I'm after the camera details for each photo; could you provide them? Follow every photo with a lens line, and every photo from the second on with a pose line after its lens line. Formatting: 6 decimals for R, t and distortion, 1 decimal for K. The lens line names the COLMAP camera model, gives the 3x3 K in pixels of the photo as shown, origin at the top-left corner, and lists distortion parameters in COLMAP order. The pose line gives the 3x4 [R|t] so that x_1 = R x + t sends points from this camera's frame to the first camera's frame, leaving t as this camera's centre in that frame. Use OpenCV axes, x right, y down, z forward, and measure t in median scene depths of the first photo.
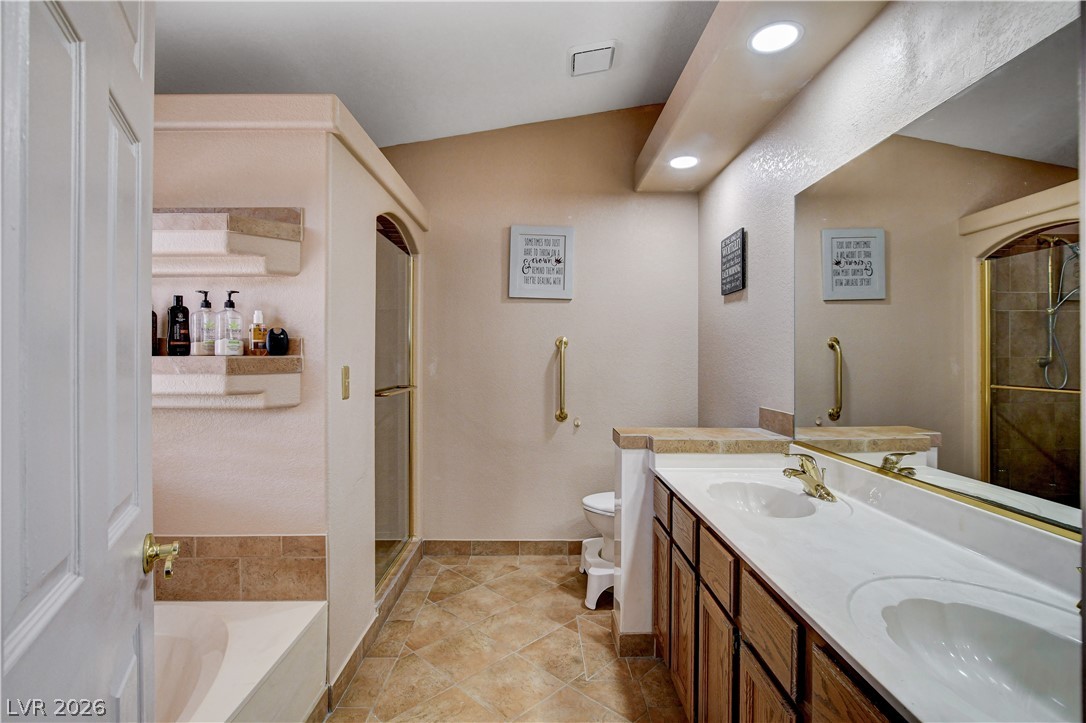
lens RADIAL K [[497.2, 0, 544.3], [0, 497.2, 358.0], [0, 0, 1]] dist [-0.013963, 0.000450]
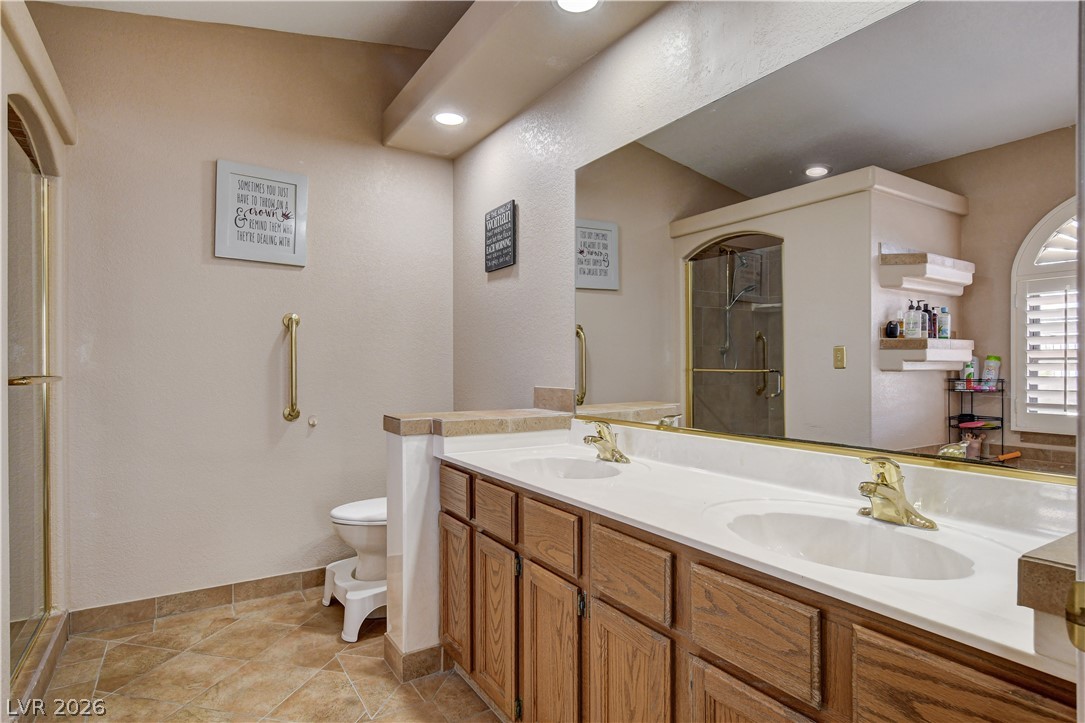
lens RADIAL K [[571.6, 0, 540.9], [0, 571.6, 362.7], [0, 0, 1]] dist [-0.009716, 0.008453]
pose [[0.860673, -0.004851, 0.509135, -0.100163], [0.003868, 0.999988, 0.002989, 0.040519], [-0.509143, -0.000603, 0.860682, 0.030319]]
